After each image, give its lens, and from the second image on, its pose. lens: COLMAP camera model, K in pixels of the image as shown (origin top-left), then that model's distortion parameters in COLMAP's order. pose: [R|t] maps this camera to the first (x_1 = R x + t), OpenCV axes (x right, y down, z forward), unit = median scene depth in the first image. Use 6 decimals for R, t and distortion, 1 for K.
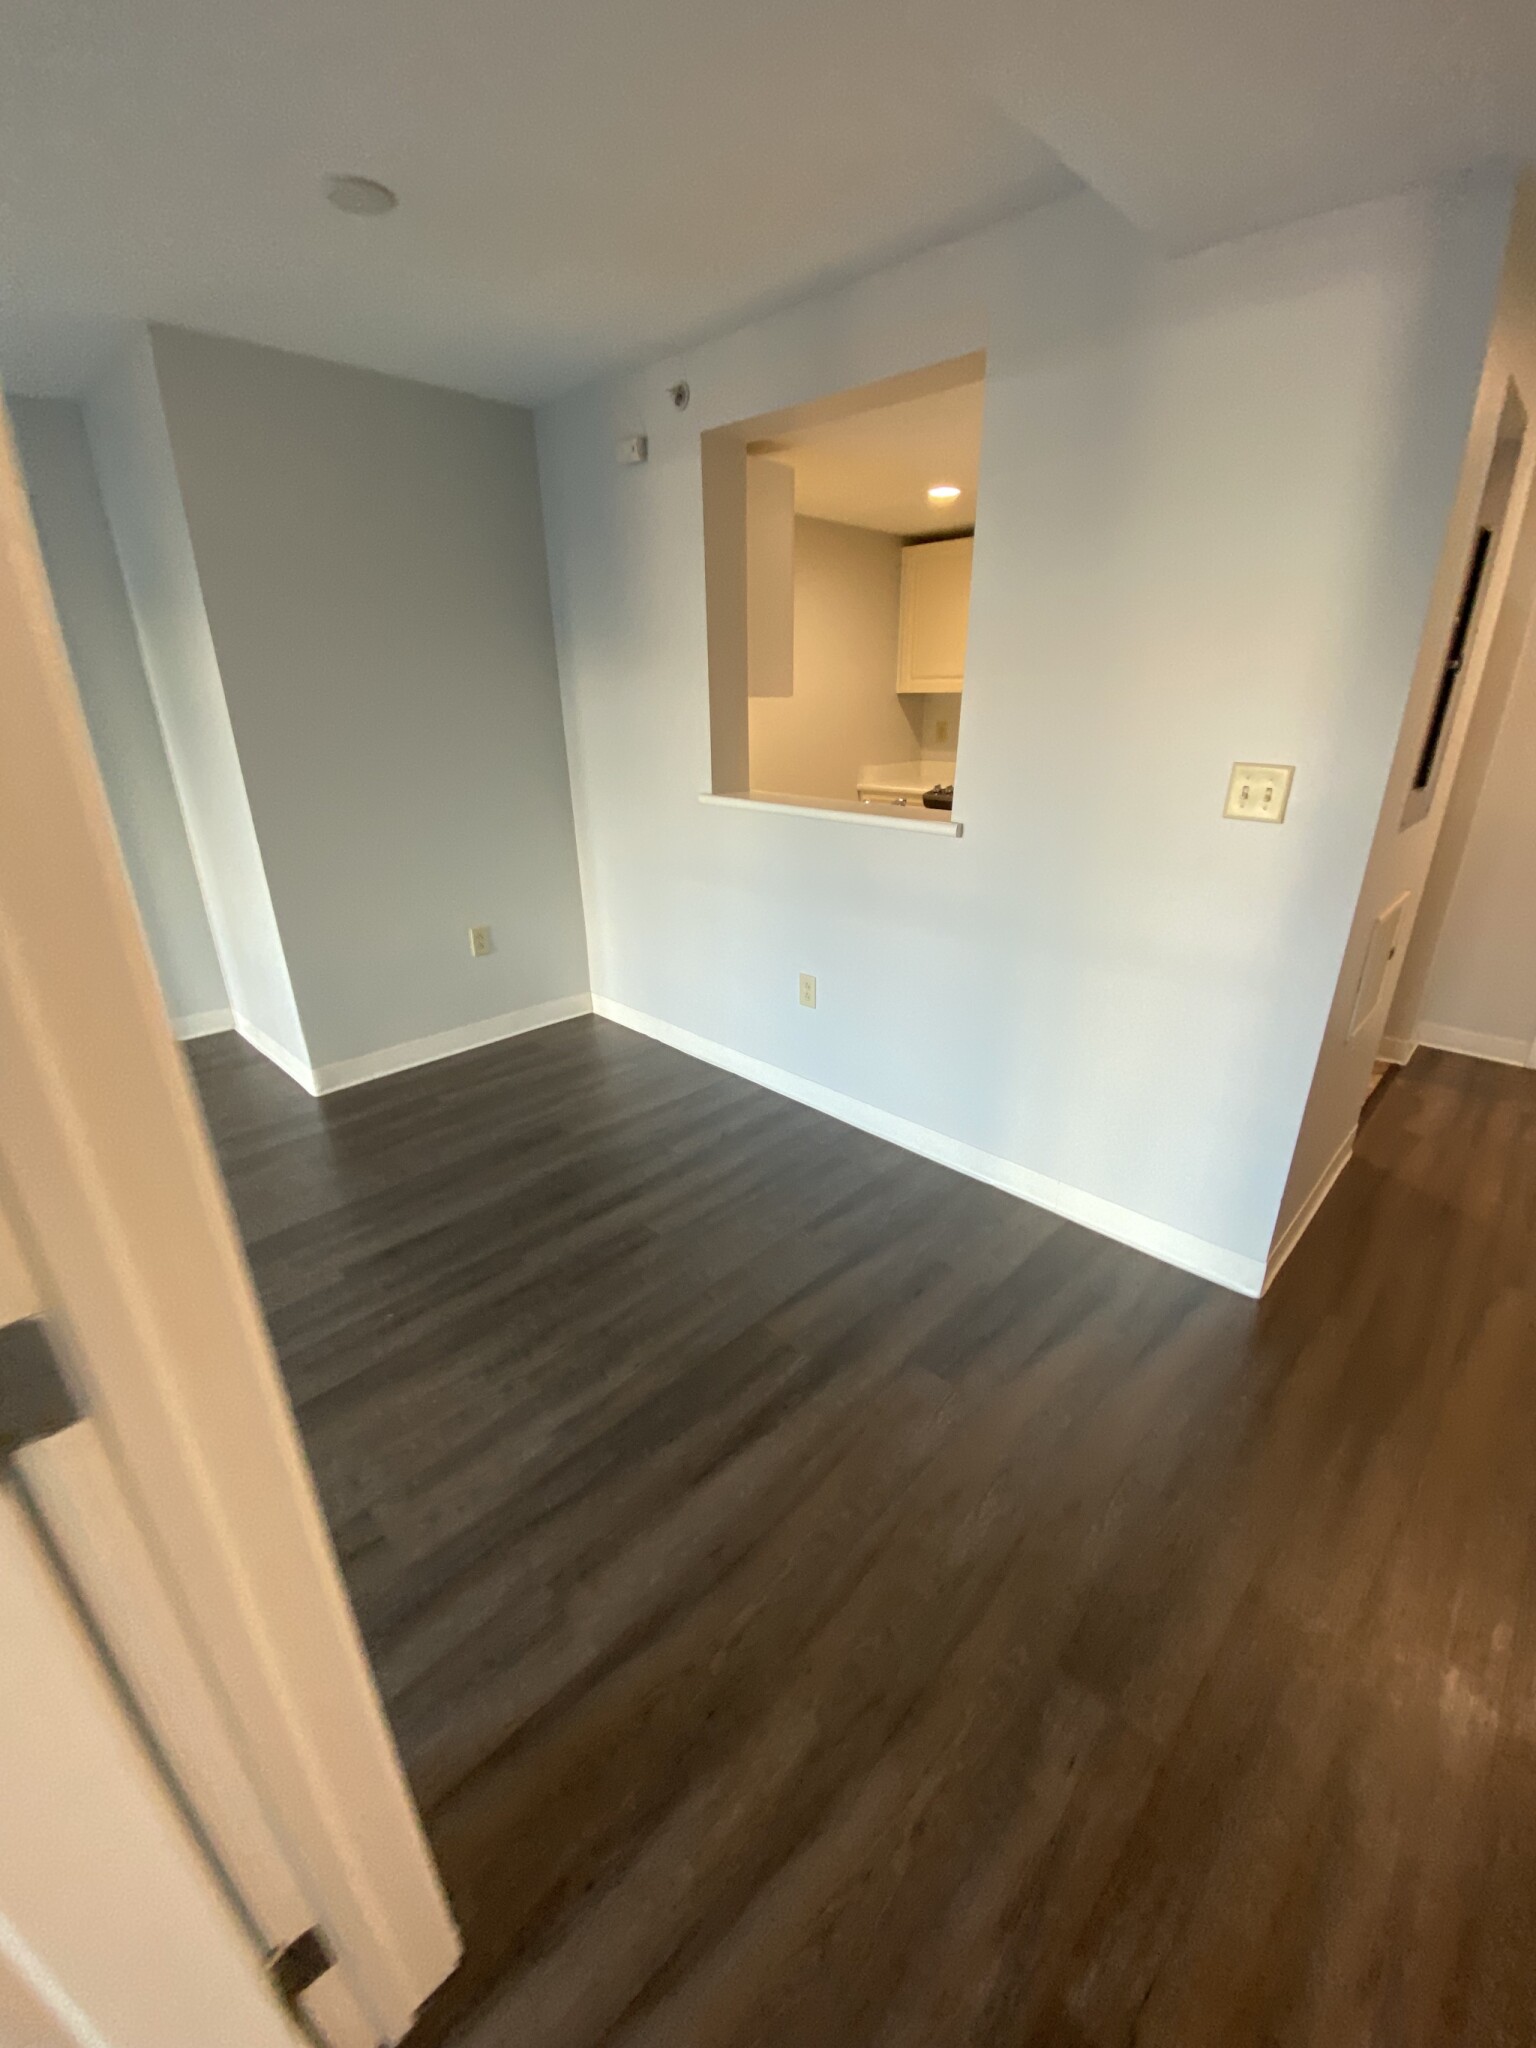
lens RADIAL K [[832.8, 0, 771.4], [0, 832.8, 1015.1], [0, 0, 1]] dist [0.017727, -0.018786]
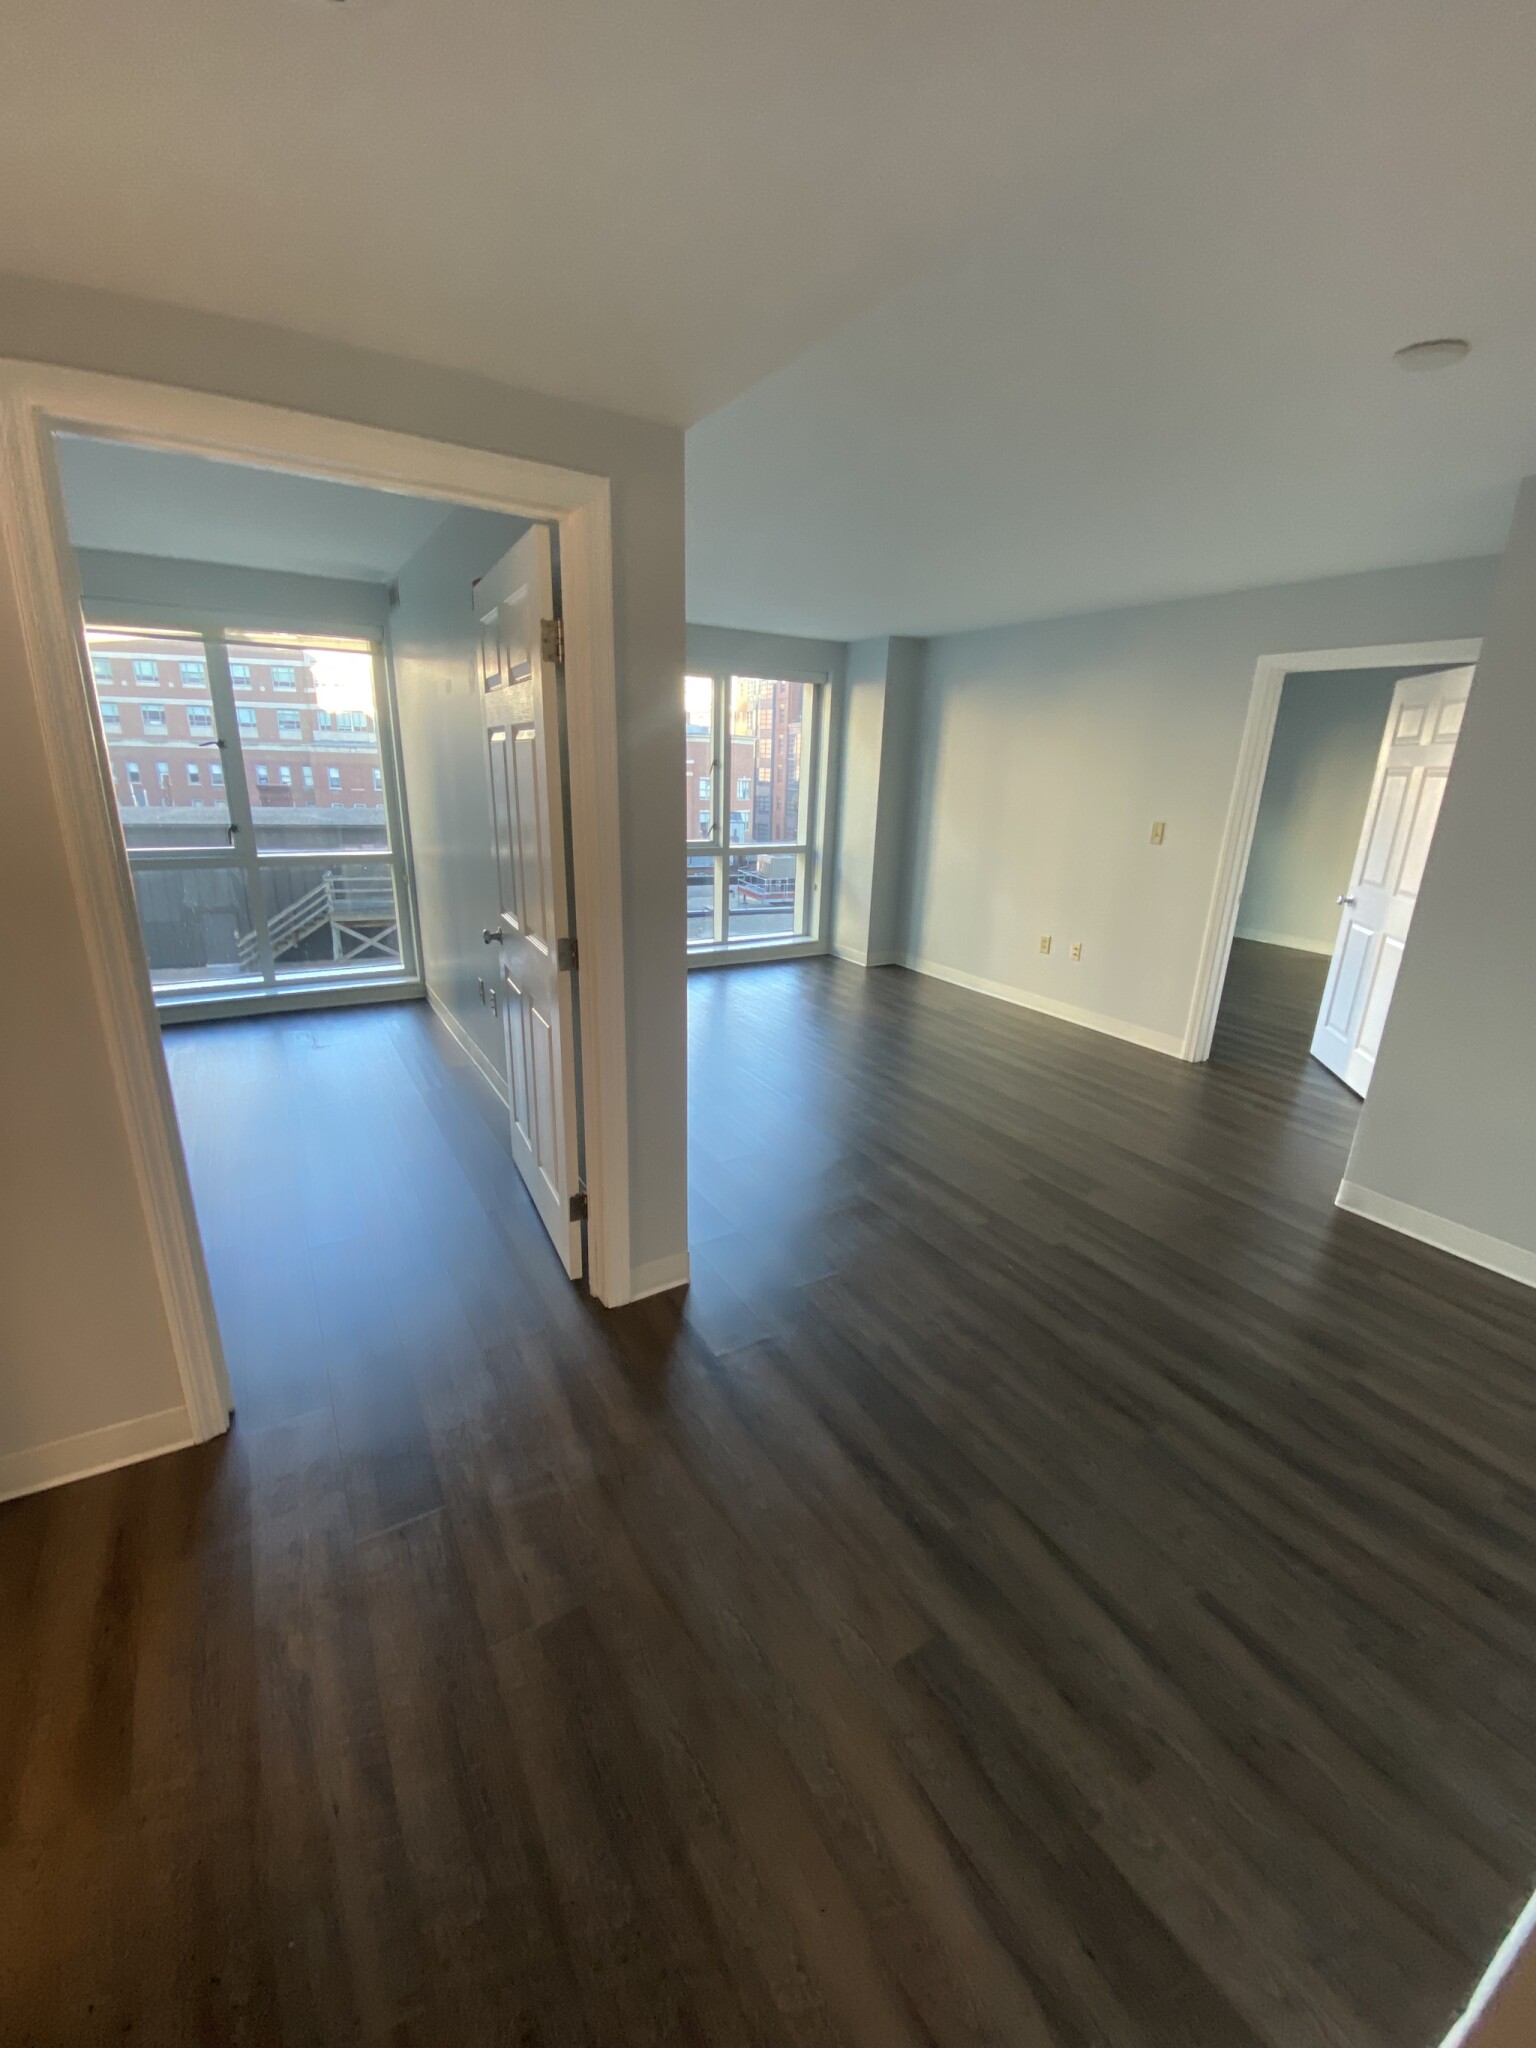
lens RADIAL K [[832.8, 0, 771.4], [0, 832.8, 1015.1], [0, 0, 1]] dist [0.017727, -0.018786]
pose [[-0.247830, 0.278452, -0.927925, 0.712687], [-0.379476, 0.853371, 0.357430, -0.290819], [0.891391, 0.440707, -0.105825, 0.616476]]
